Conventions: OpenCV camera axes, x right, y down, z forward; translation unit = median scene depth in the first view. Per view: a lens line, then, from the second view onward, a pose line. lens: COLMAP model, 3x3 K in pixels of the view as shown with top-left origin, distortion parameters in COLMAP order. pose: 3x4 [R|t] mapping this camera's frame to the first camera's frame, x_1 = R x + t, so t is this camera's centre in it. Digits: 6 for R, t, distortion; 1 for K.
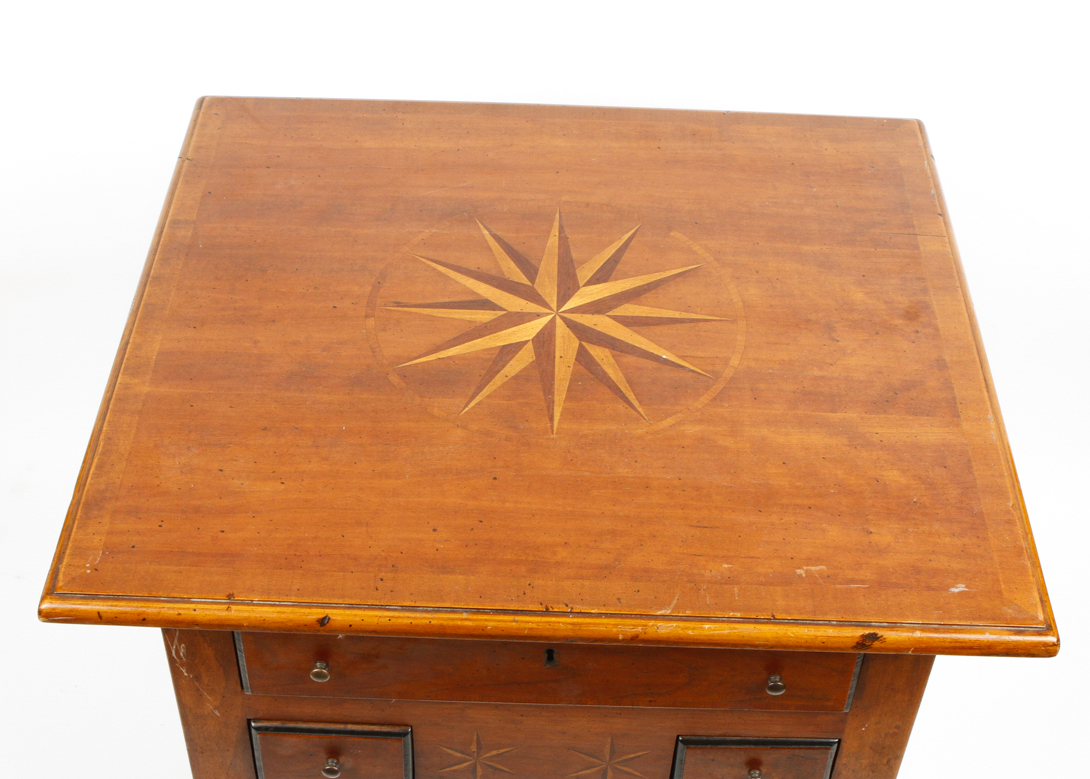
lens RADIAL K [[1663.4, 0, 531.5], [0, 1663.4, 327.9], [0, 0, 1]] dist [-0.103592, 0.000000]
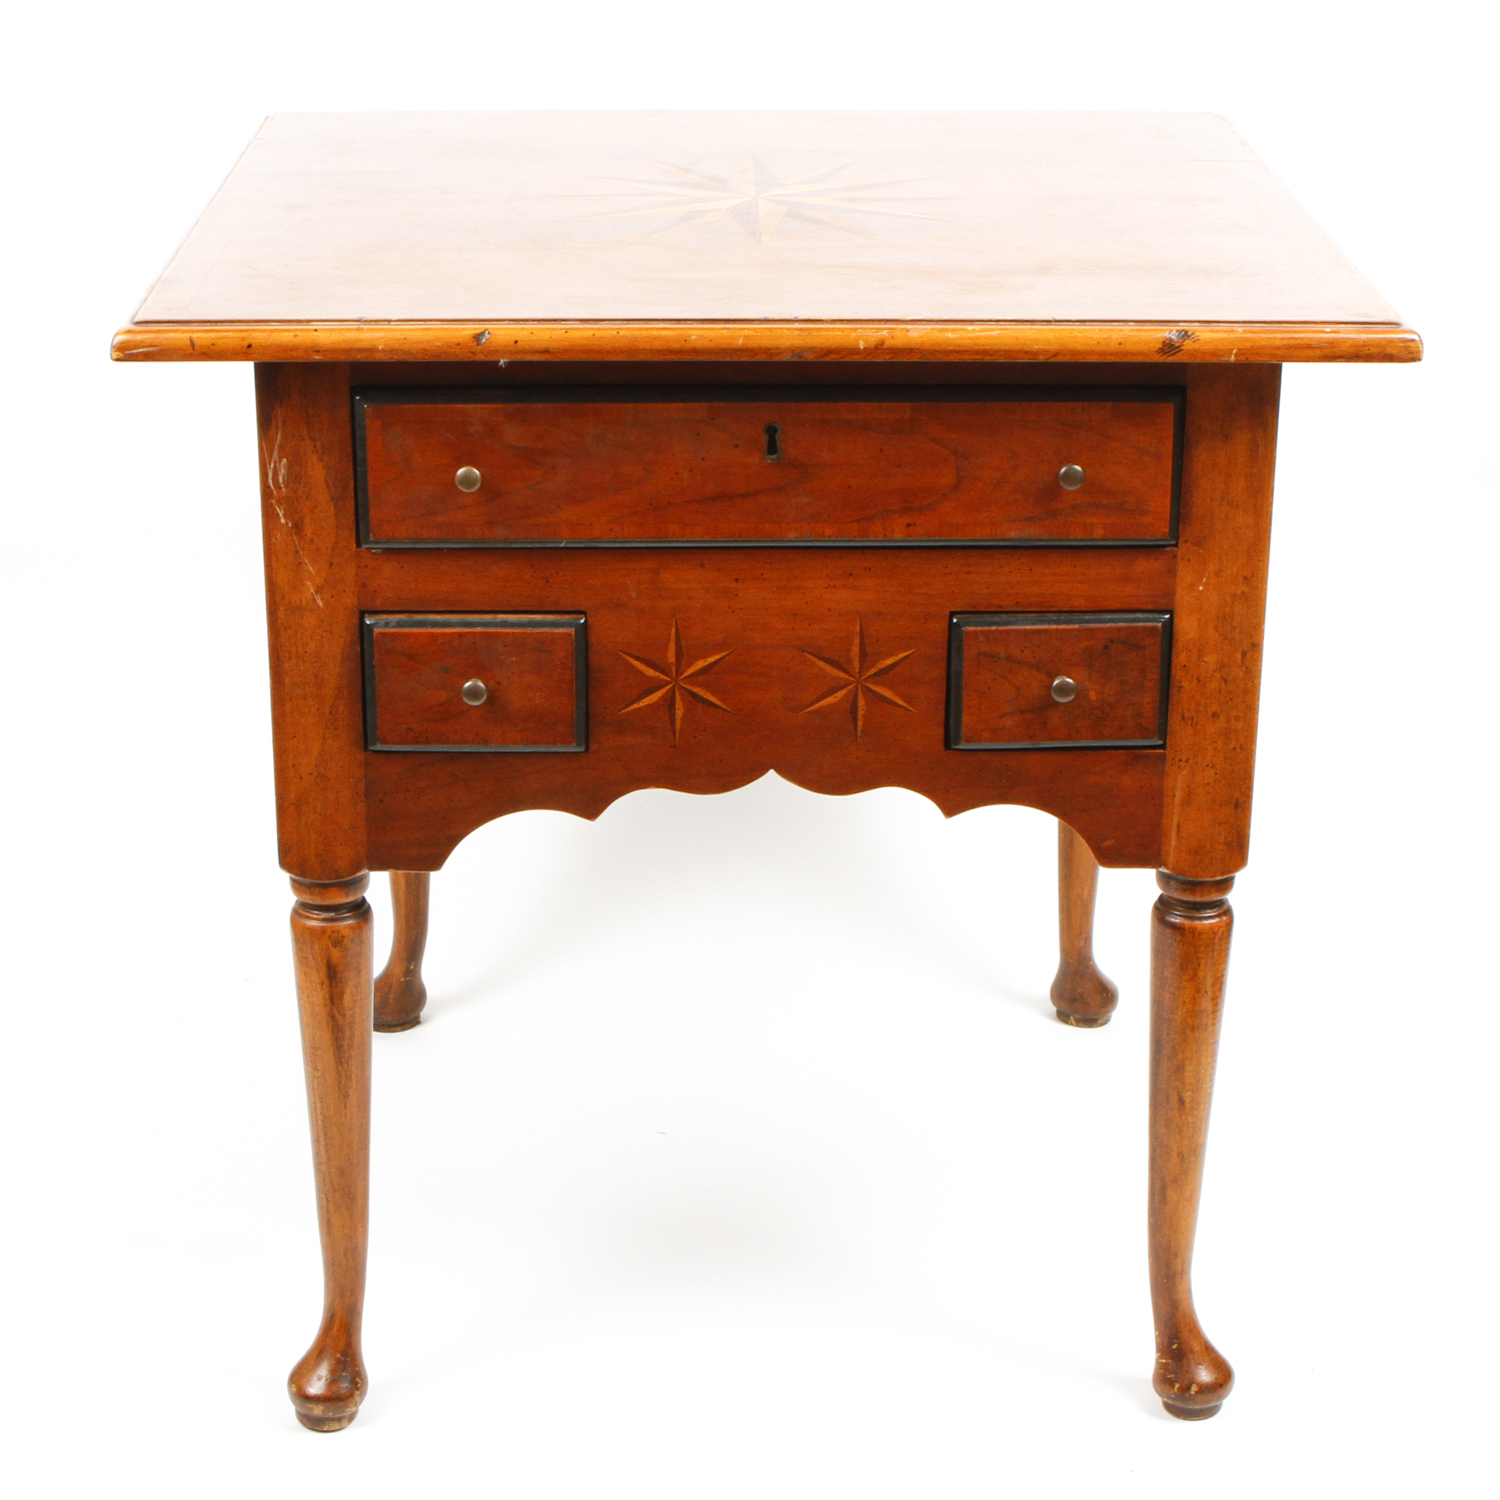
lens RADIAL K [[3259.3, 0, 751.5], [0, 3259.3, 584.6], [0, 0, 1]] dist [-0.133888, 0.000000]
pose [[0.998796, -0.031935, 0.037232, -0.058989], [0.043790, 0.922527, -0.383439, 0.876636], [-0.022102, 0.384608, 0.922815, -0.374819]]
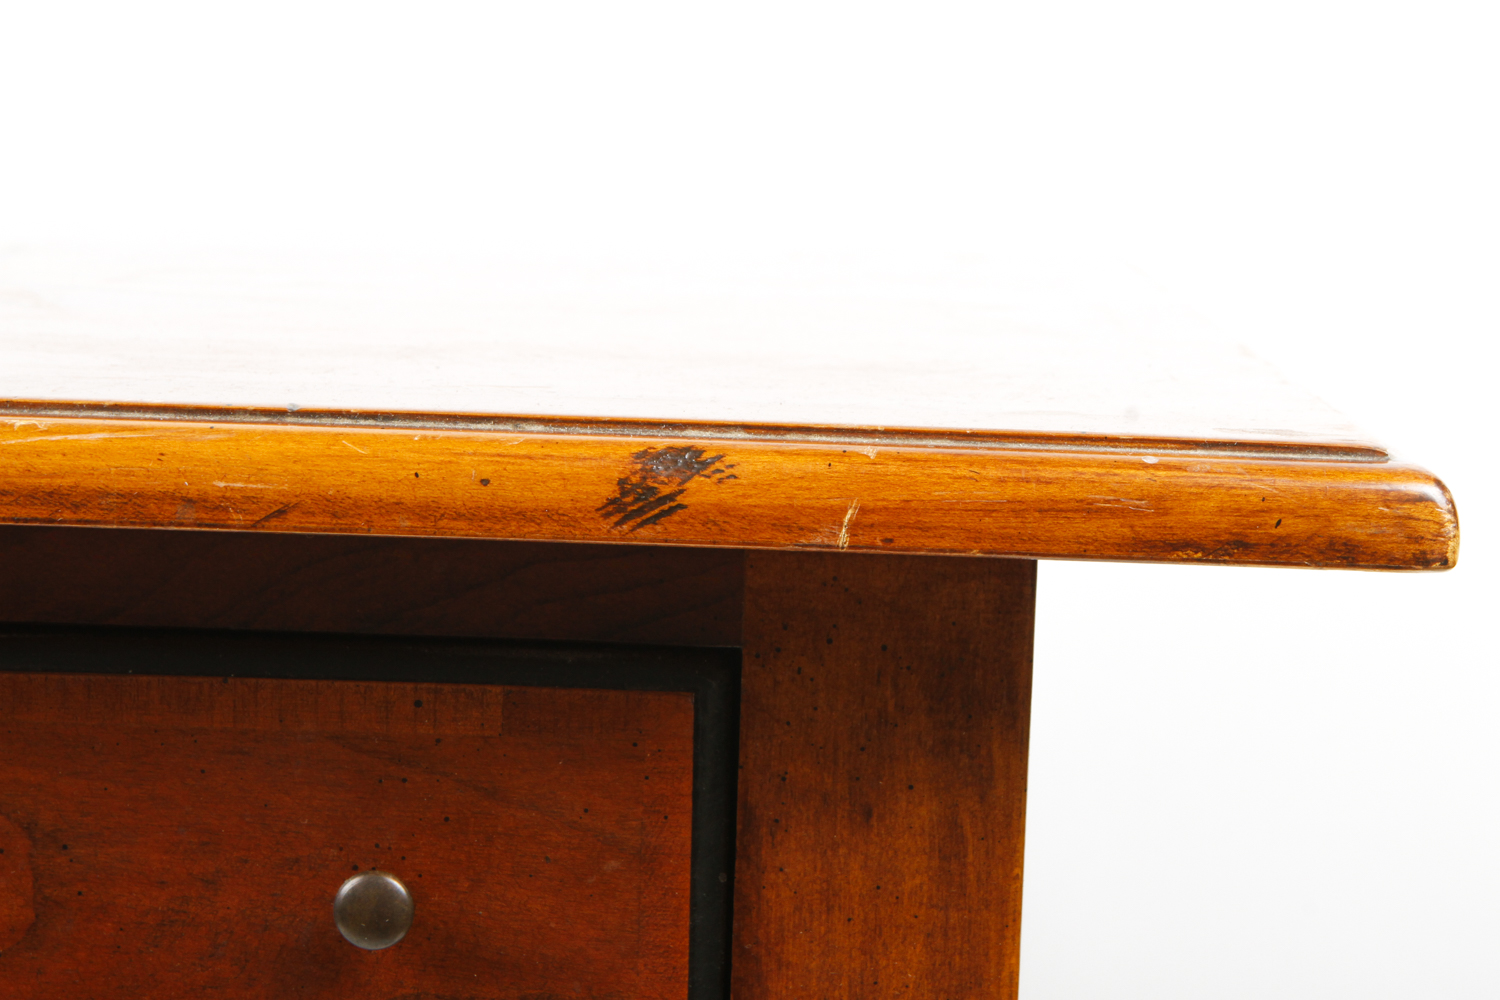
lens RADIAL K [[3187.3, 0, 812.3], [0, 3187.3, 507.0], [0, 0, 1]] dist [0.065148, 0.000000]
pose [[0.999925, 0.005839, 0.010808, 0.219976], [0.001236, 0.827510, -0.561449, 0.461664], [-0.012222, 0.561420, 0.827441, 0.601661]]
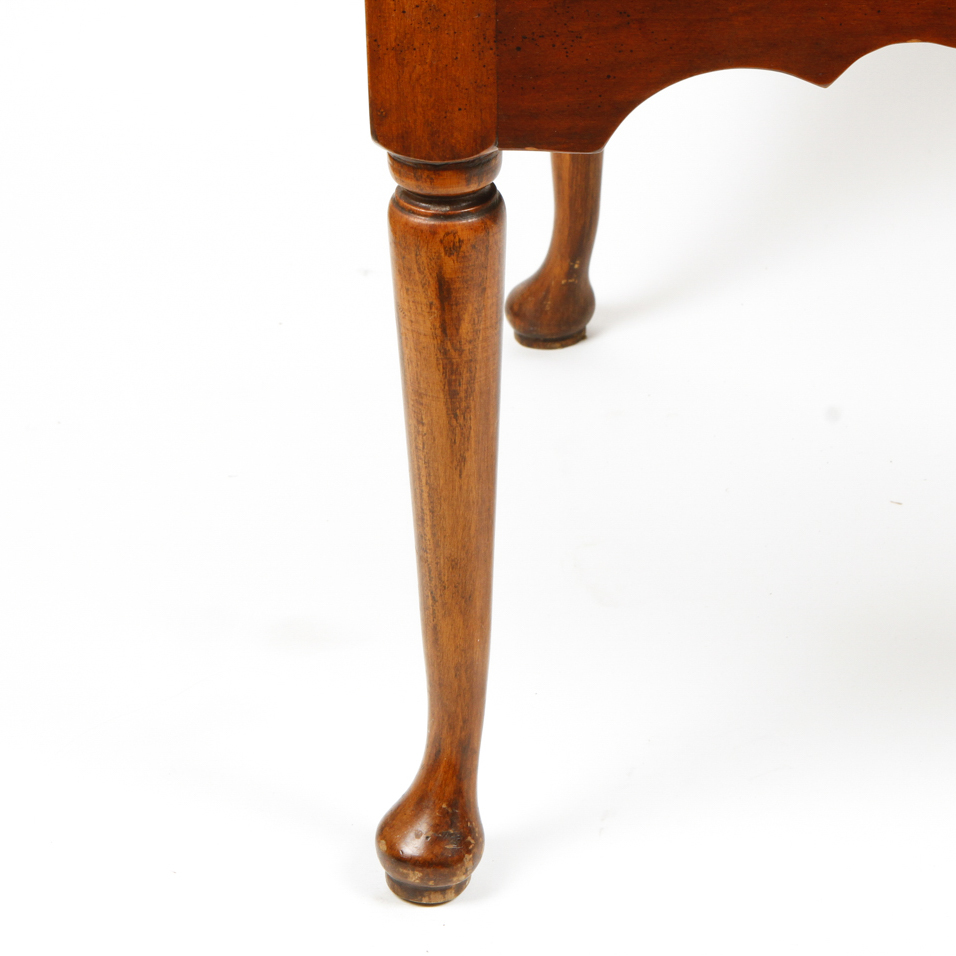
lens RADIAL K [[3346.7, 0, 479.5], [0, 3346.7, 473.3], [0, 0, 1]] dist [0.081992, 0.000000]
pose [[0.993623, 0.012129, -0.112100, -0.068637], [-0.034500, 0.979220, -0.199847, 0.719416], [0.107347, 0.202440, 0.973393, 0.075510]]
